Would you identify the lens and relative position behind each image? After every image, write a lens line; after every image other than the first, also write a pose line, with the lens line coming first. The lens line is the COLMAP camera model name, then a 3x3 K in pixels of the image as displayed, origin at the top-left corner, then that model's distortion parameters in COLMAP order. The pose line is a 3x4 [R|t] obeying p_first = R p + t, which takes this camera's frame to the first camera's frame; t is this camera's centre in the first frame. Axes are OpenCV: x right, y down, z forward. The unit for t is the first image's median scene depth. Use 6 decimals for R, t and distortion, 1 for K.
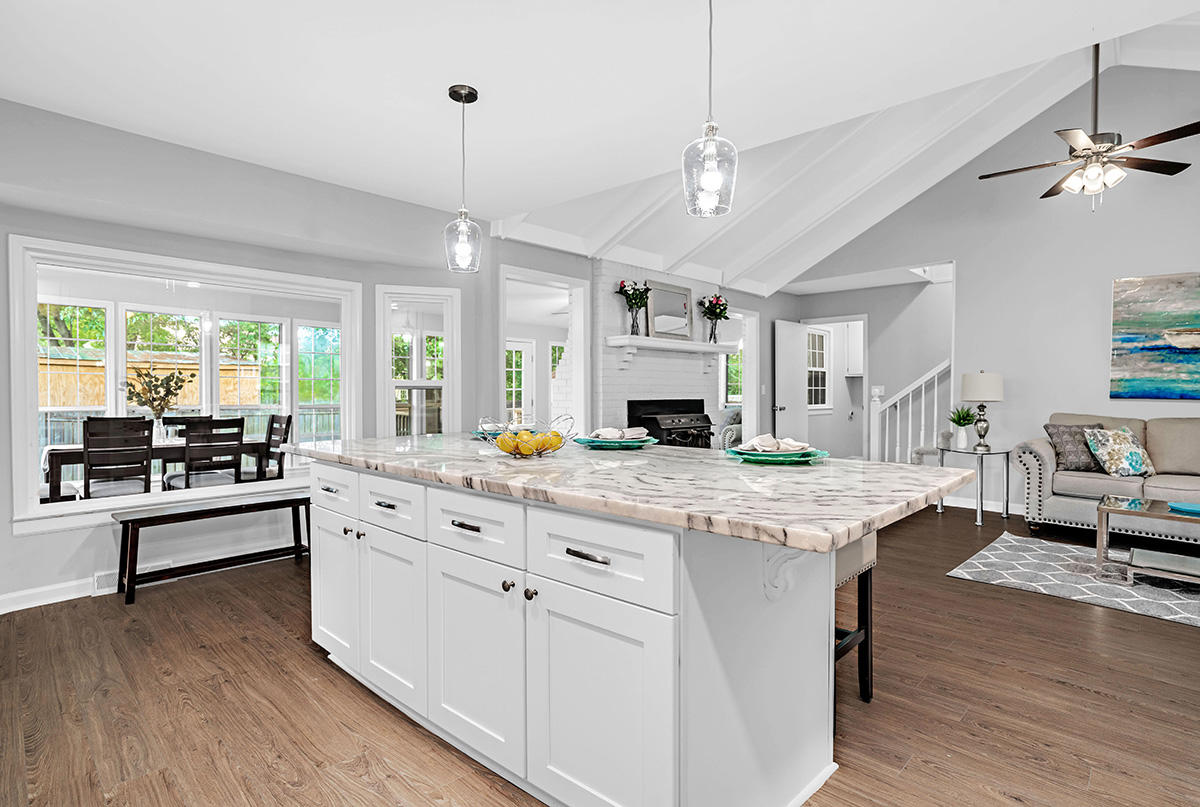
lens RADIAL K [[611.4, 0, 535.6], [0, 611.4, 401.1], [0, 0, 1]] dist [-0.041296, -0.000156]
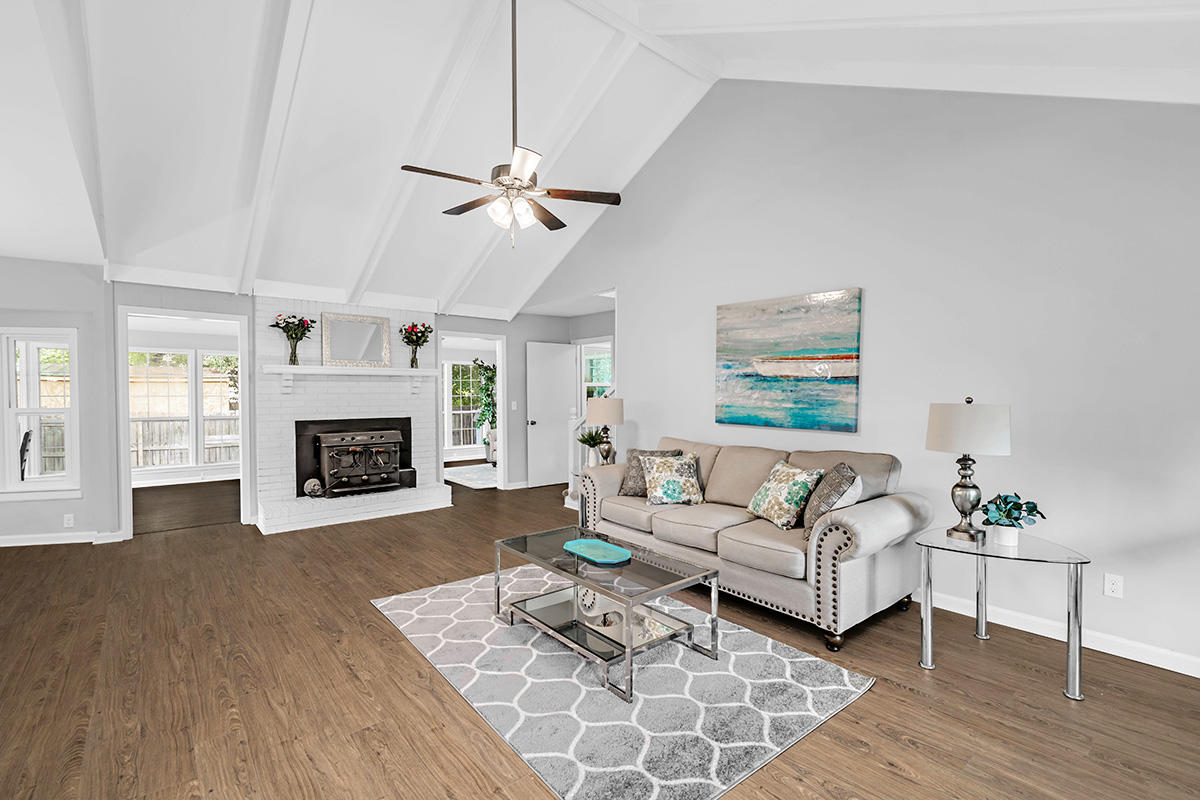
lens RADIAL K [[532.7, 0, 600.0], [0, 532.7, 400.0], [0, 0, 1]] dist [0.000846, -0.000144]
pose [[0.998504, 0.002408, -0.054617, 0.847750], [-0.001926, 0.999959, 0.008877, -0.054514], [0.054636, -0.008759, 0.998468, 0.062859]]
